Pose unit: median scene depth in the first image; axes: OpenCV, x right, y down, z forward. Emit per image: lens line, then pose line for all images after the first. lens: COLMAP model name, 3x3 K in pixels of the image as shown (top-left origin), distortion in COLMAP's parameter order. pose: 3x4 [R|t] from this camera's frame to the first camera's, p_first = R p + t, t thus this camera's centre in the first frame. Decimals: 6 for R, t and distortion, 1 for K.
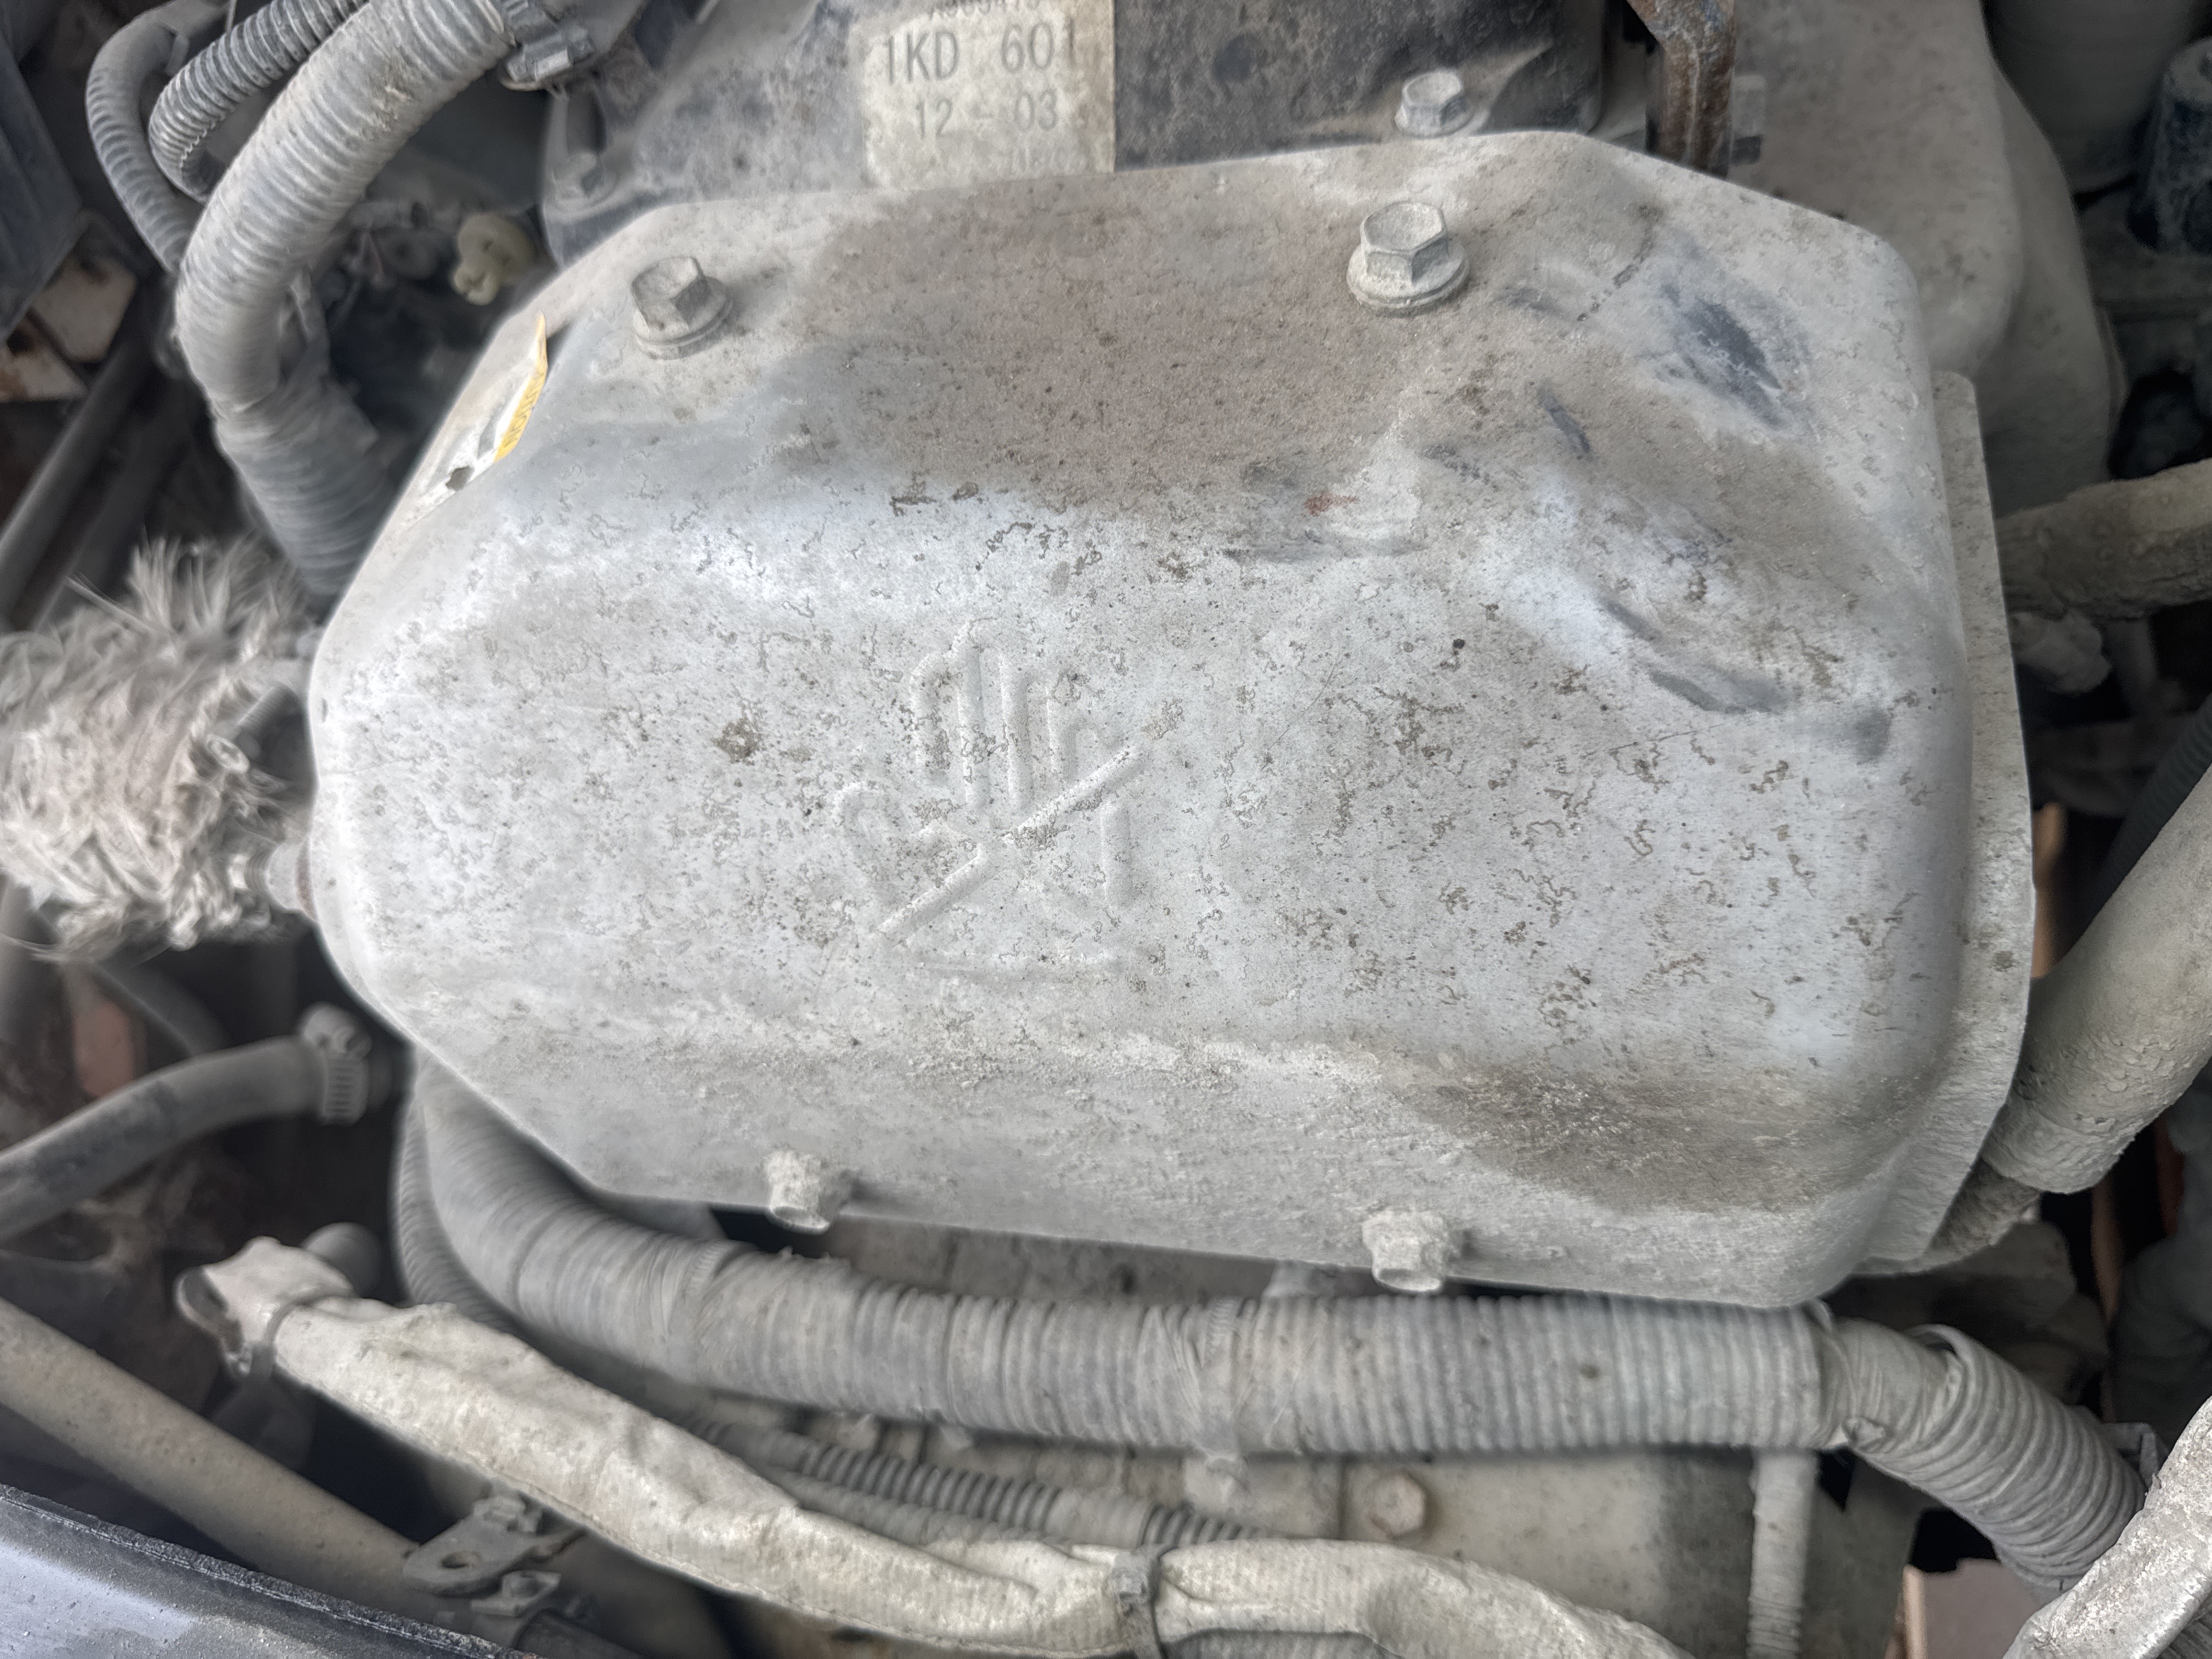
lens RADIAL K [[1537.6, 0, 1106.0], [0, 1537.6, 829.5], [0, 0, 1]] dist [-0.005885, 0.005064]
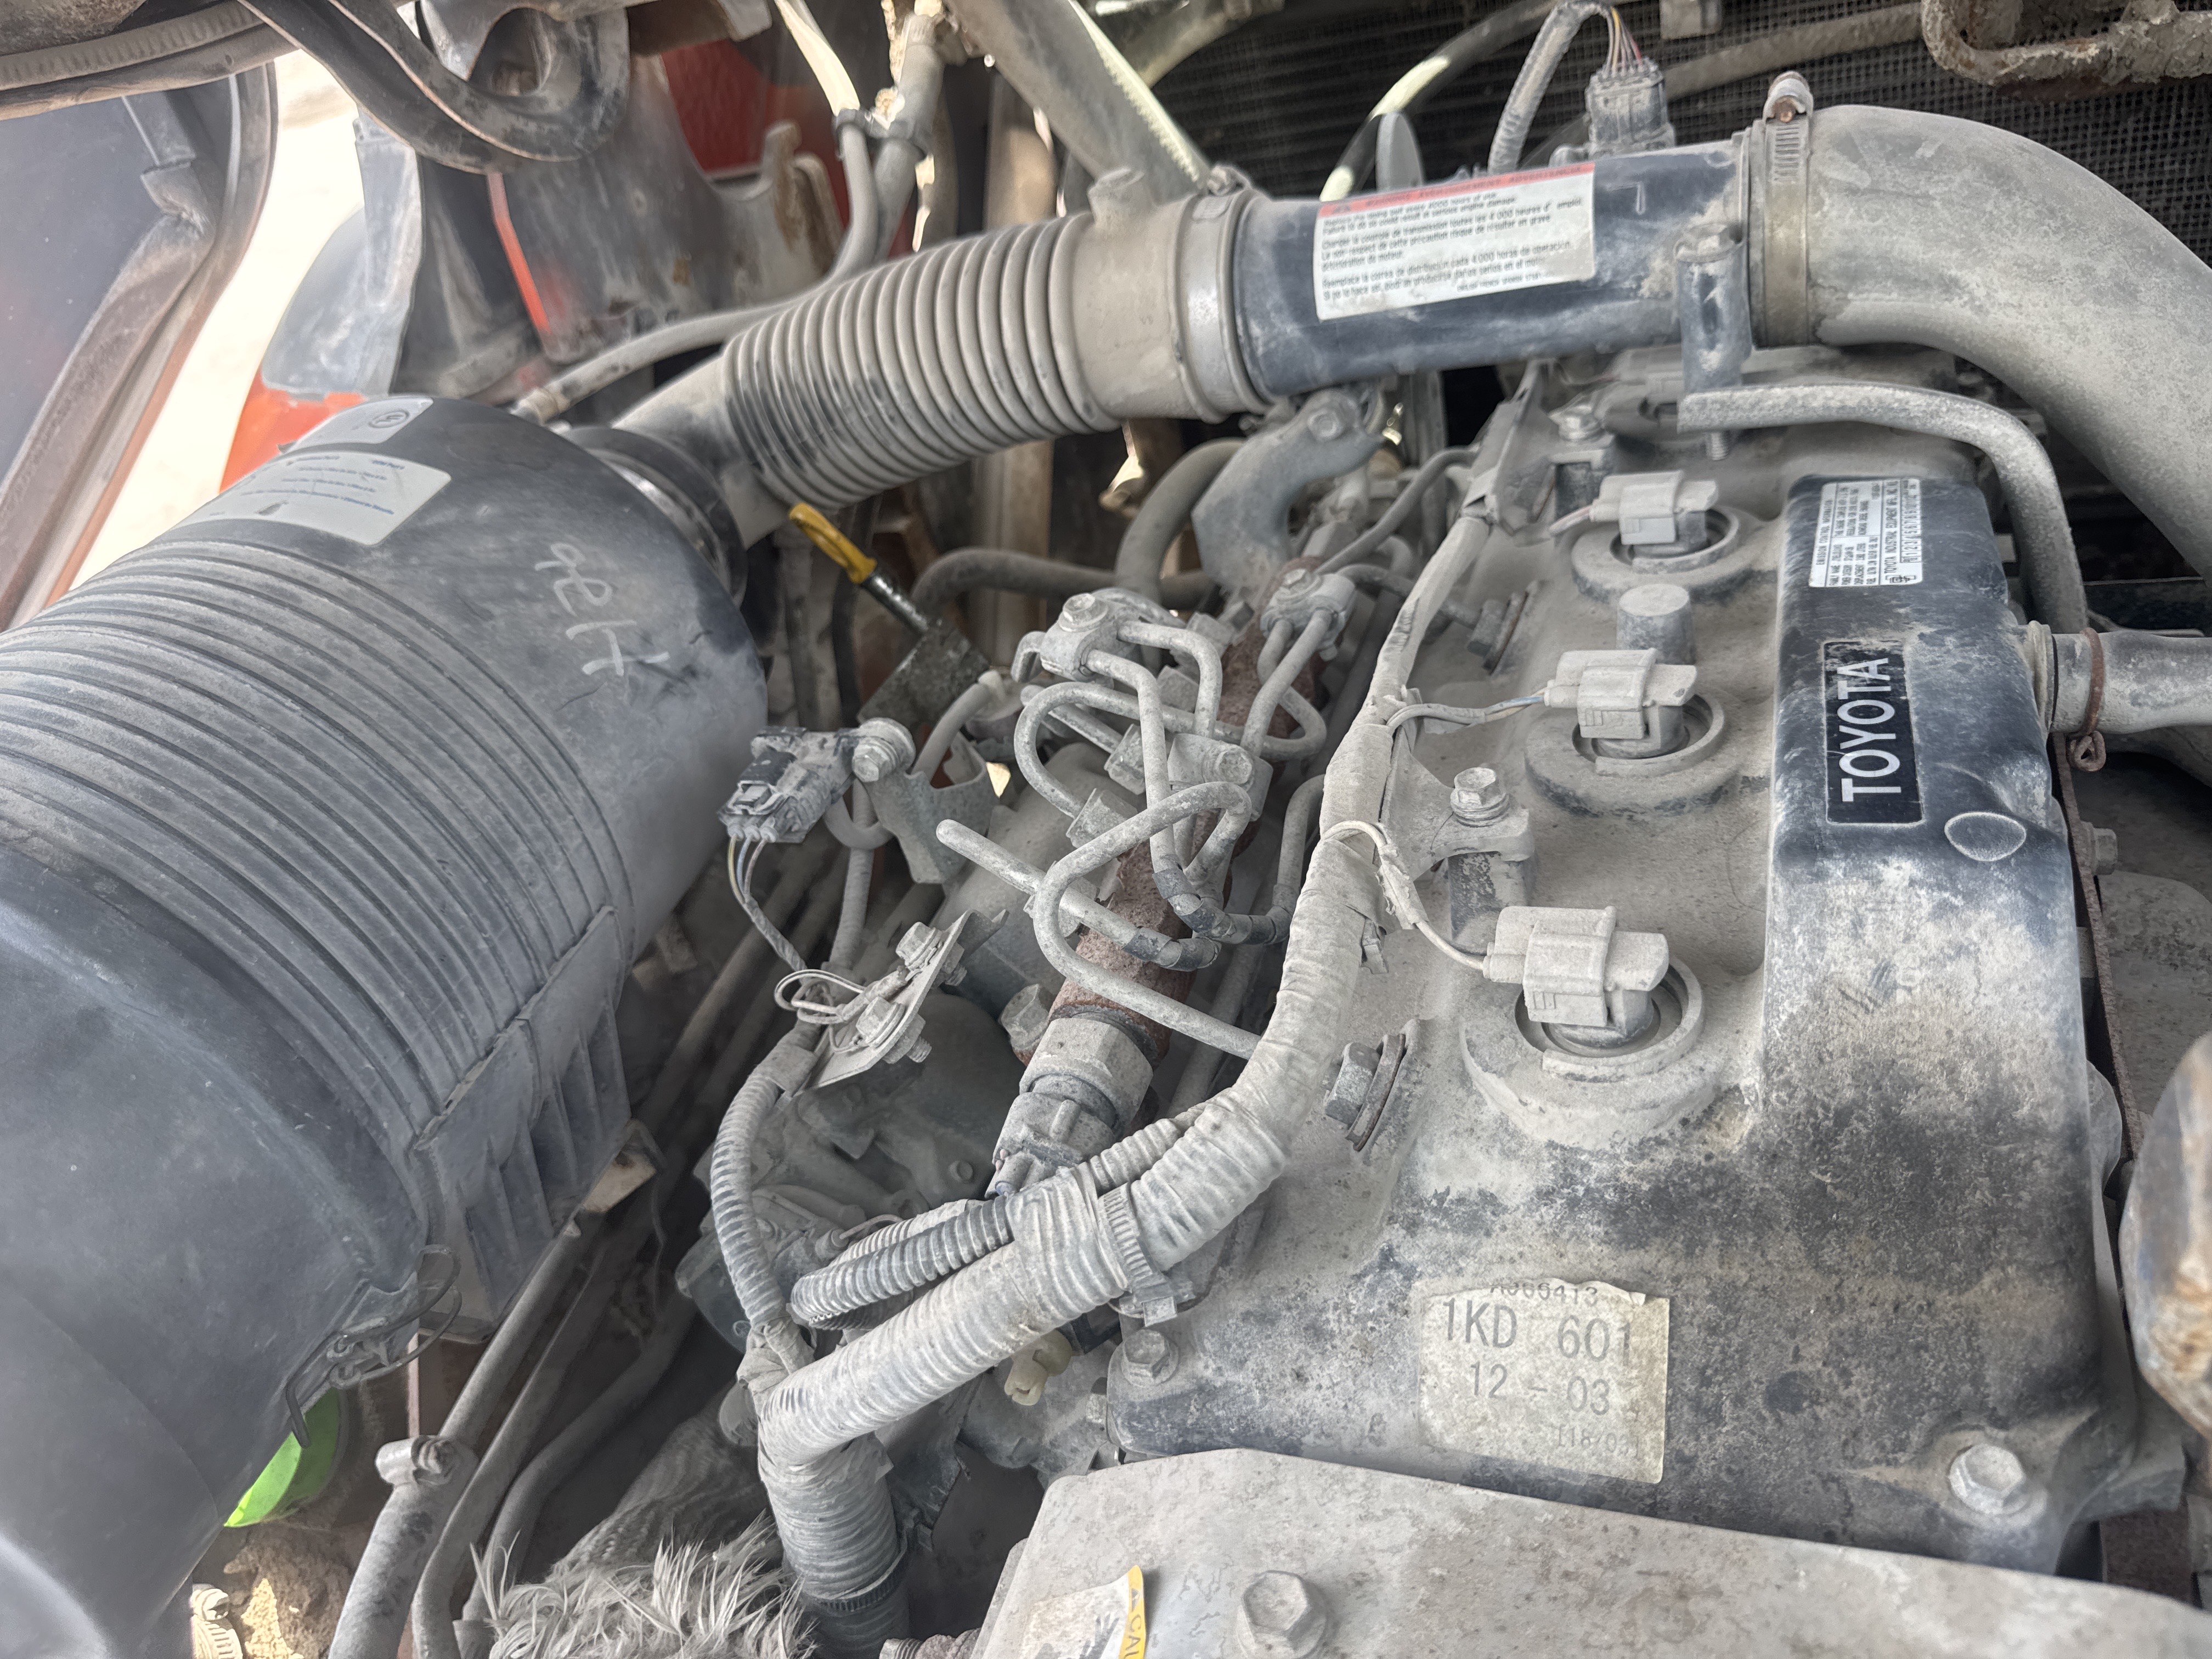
lens RADIAL K [[1541.9, 0, 1098.1], [0, 1541.9, 873.9], [0, 0, 1]] dist [-0.003875, 0.004211]
pose [[0.987174, 0.078075, -0.139257, -0.269965], [-0.113803, 0.955881, -0.270813, -0.490885], [0.111969, 0.283188, 0.952506, -0.197733]]
